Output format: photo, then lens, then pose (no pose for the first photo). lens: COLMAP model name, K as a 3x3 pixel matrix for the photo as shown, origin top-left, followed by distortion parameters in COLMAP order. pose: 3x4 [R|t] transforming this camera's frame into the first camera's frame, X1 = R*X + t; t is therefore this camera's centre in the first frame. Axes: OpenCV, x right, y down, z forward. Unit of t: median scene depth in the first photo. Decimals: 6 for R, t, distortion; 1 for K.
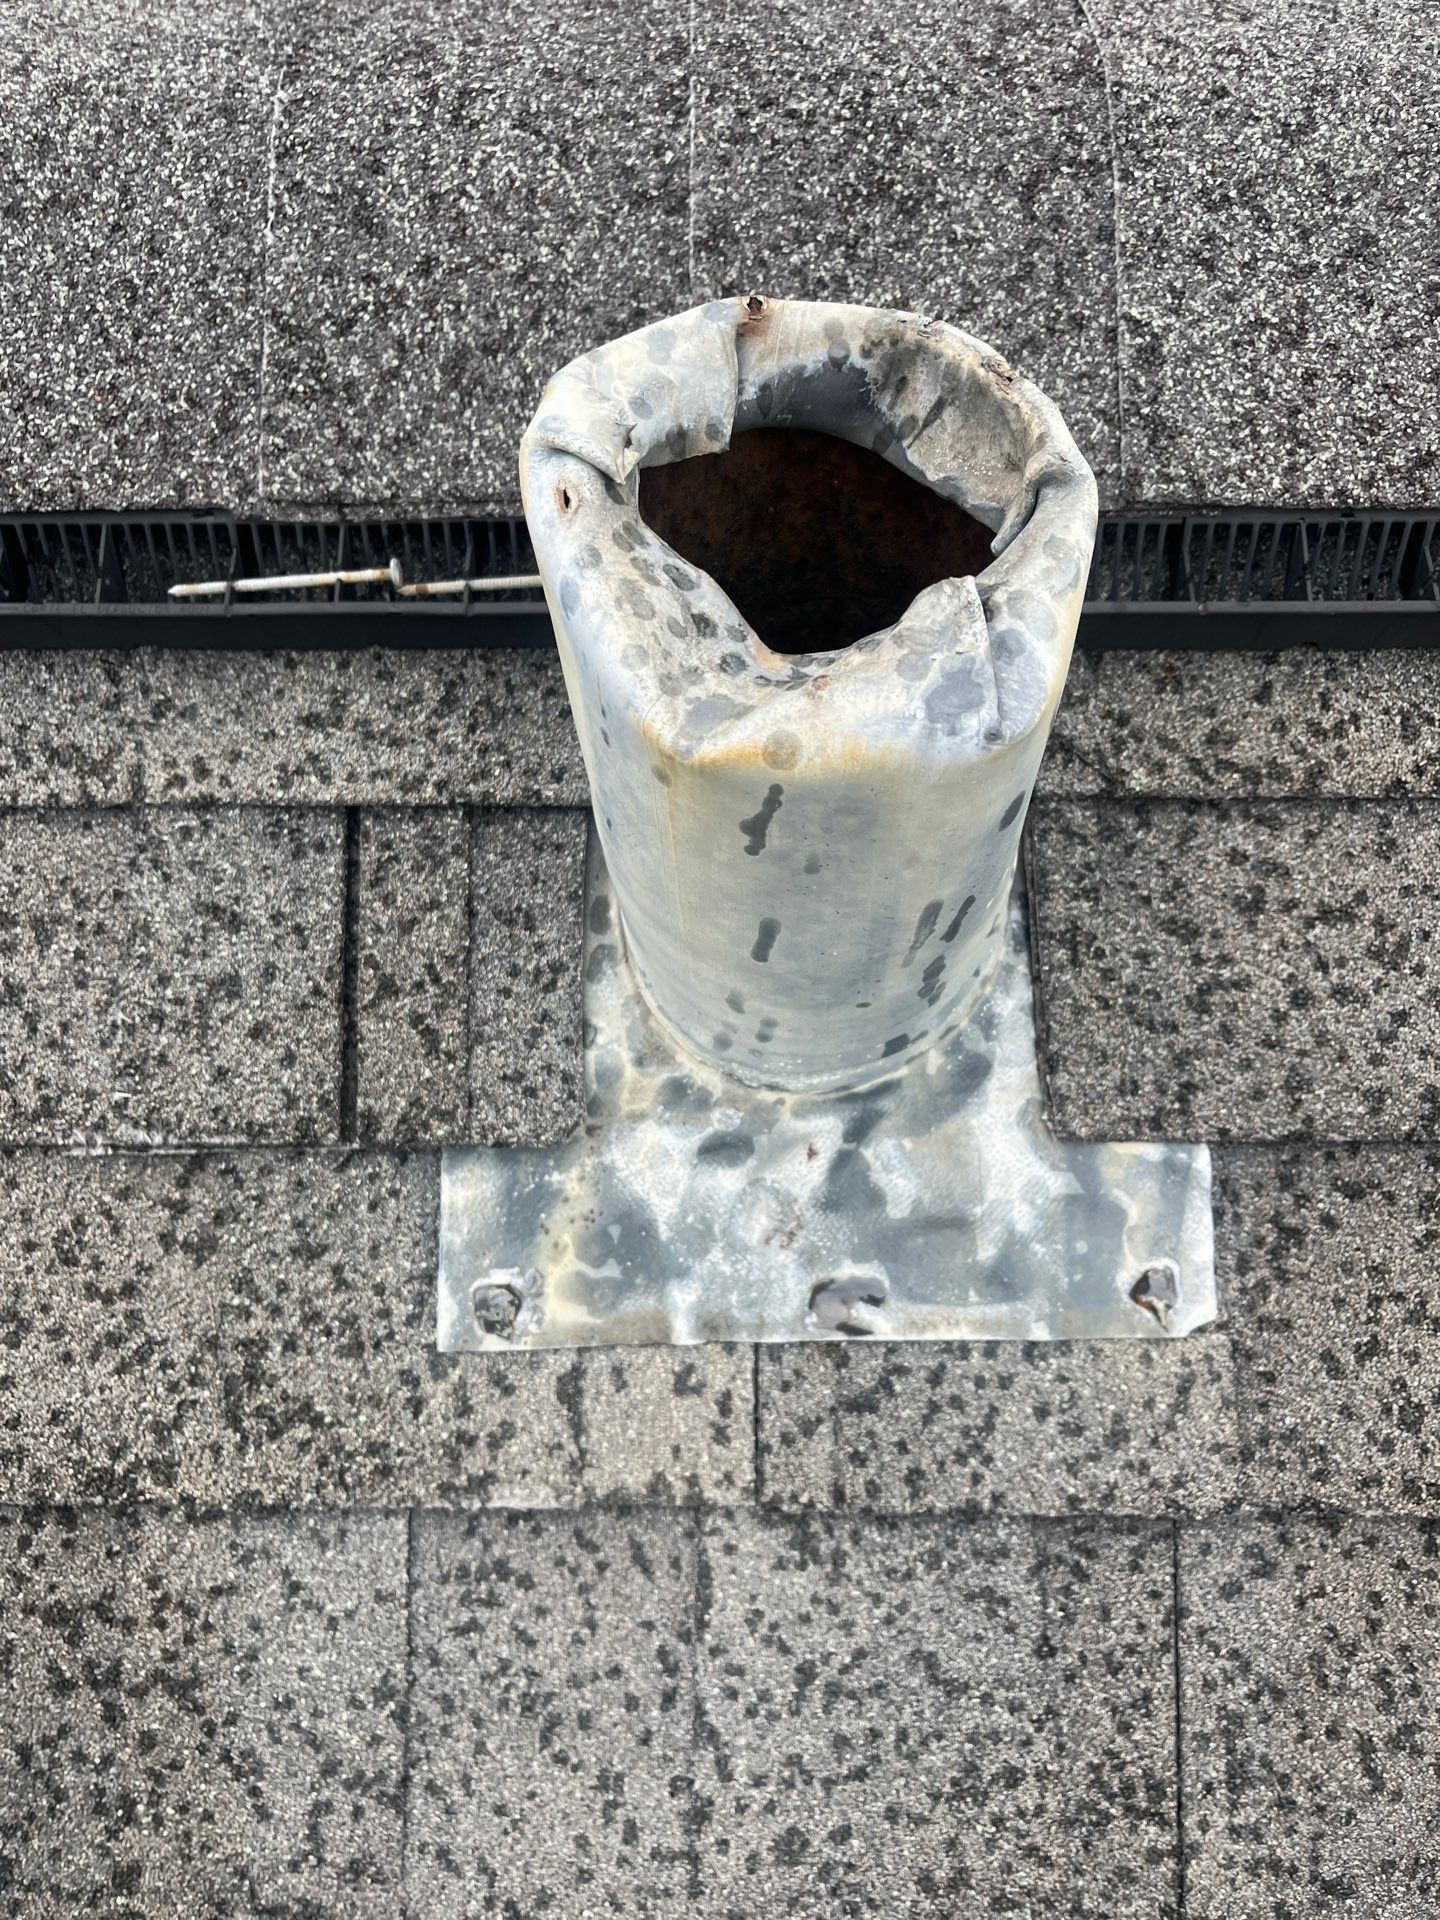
lens RADIAL K [[1437.8, 0, 720.0], [0, 1437.8, 960.0], [0, 0, 1]] dist [-0.002319, -0.003035]
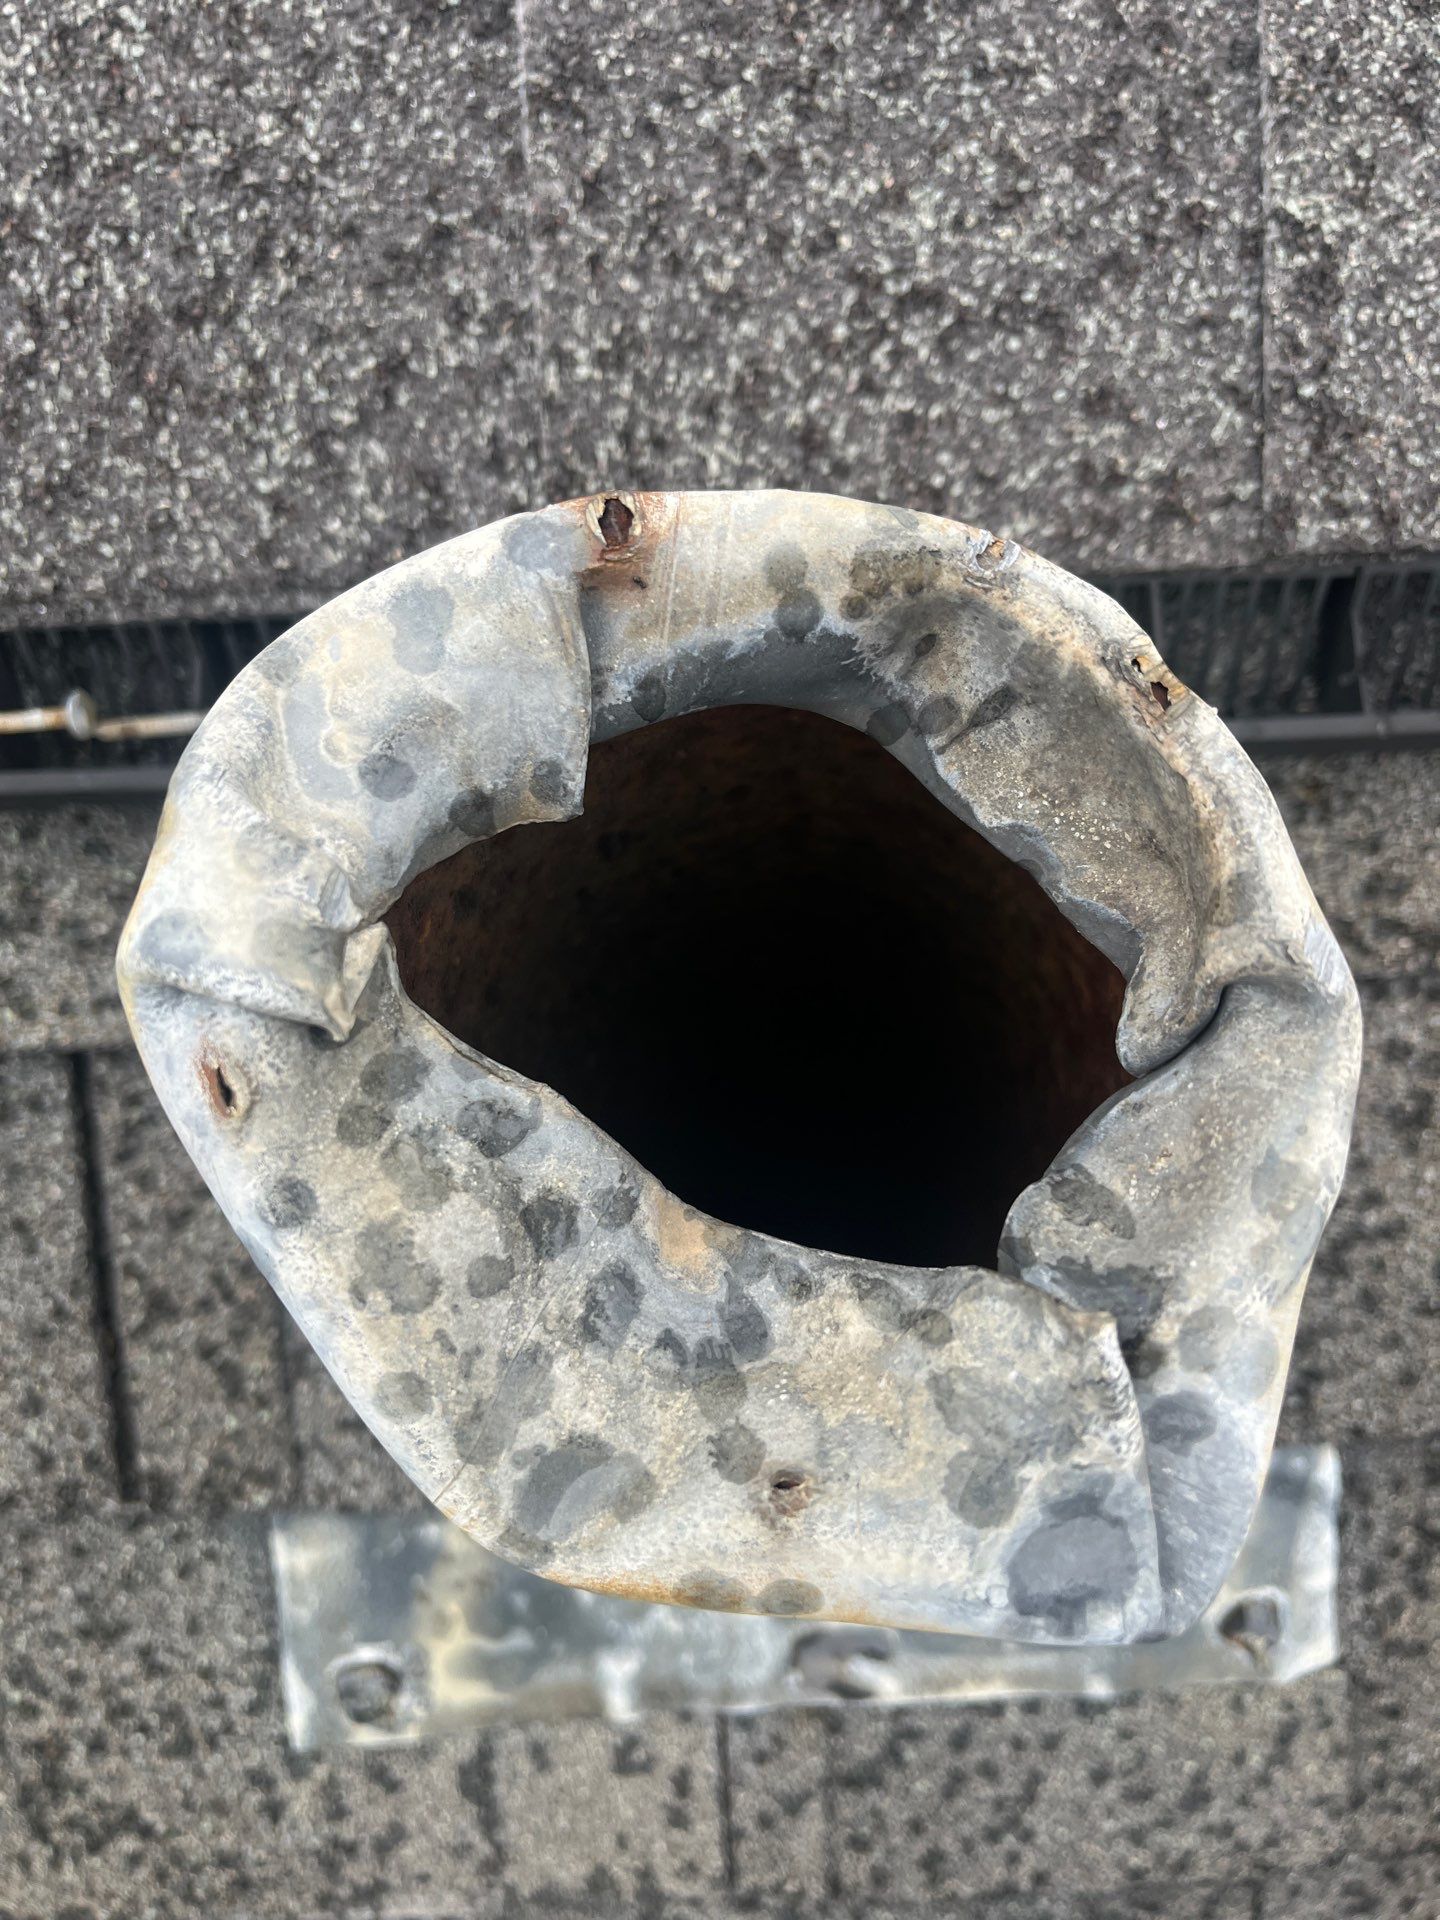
lens RADIAL K [[1460.2, 0, 716.8], [0, 1460.2, 957.5], [0, 0, 1]] dist [0.077723, -0.143932]
pose [[0.998643, -0.048626, 0.018629, 0.028814], [0.042998, 0.971831, 0.231723, -0.298098], [-0.029372, -0.230608, 0.972603, 0.350584]]
